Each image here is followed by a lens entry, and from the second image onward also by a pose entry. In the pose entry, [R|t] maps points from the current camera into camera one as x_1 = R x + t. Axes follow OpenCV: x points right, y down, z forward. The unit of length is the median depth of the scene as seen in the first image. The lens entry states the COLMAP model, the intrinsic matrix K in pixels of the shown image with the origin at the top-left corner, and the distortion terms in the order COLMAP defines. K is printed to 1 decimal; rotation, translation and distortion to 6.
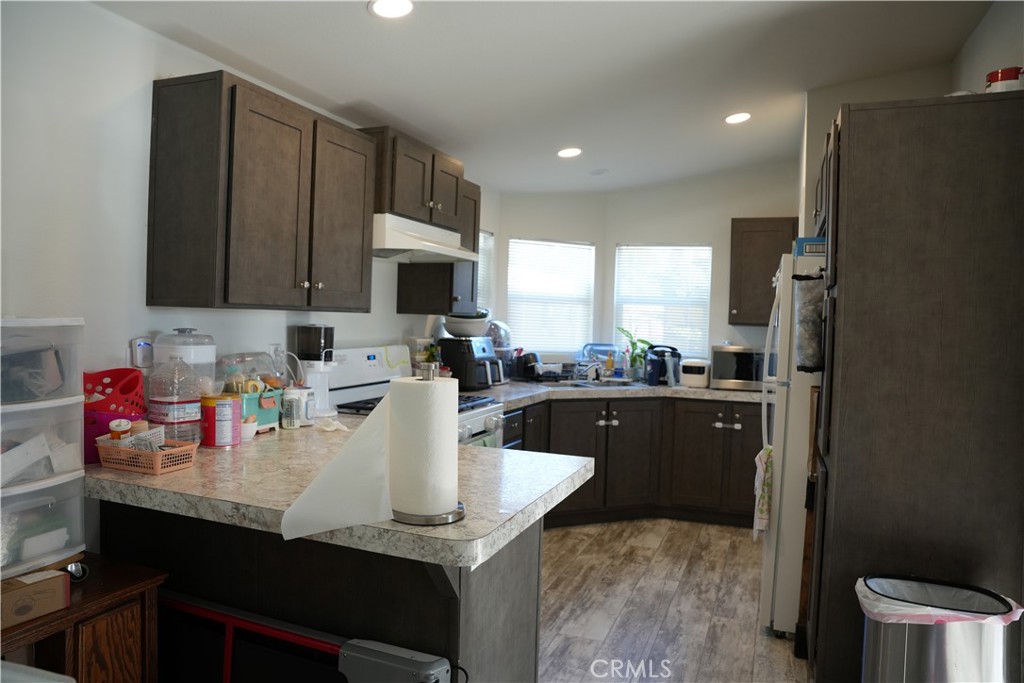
lens RADIAL K [[701.7, 0, 512.0], [0, 701.7, 341.5], [0, 0, 1]] dist [-0.074670, 0.001449]
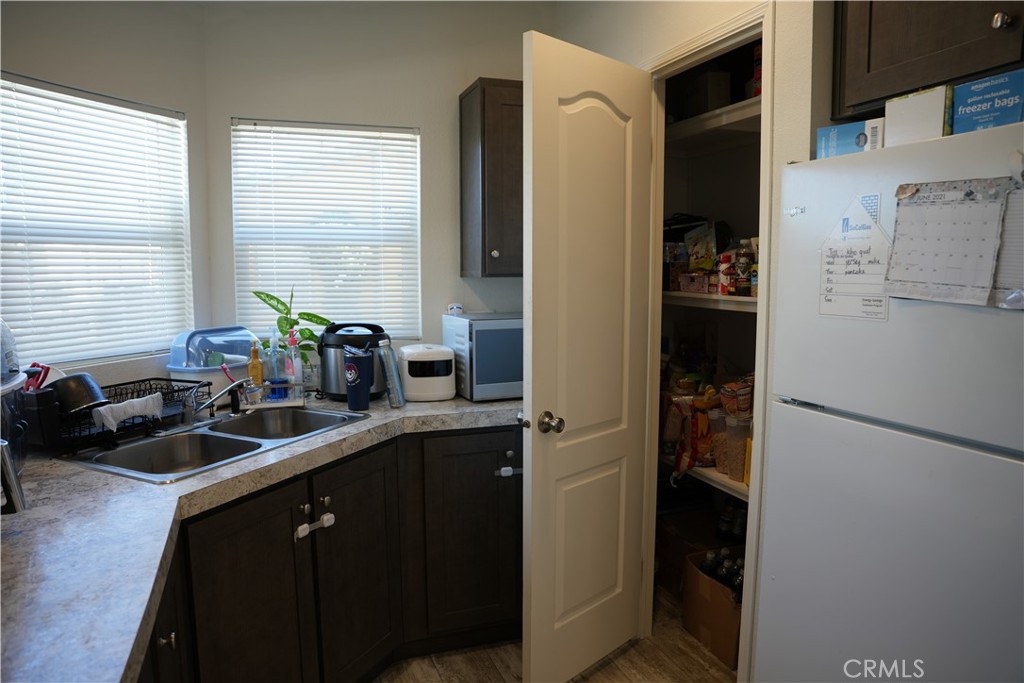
lens RADIAL K [[701.7, 0, 512.0], [0, 701.7, 341.5], [0, 0, 1]] dist [-0.074670, 0.001449]
pose [[0.750975, -0.099326, 0.652818, -0.032825], [0.042285, 0.993827, 0.102567, -0.029571], [-0.658976, -0.049421, 0.750539, 0.558671]]
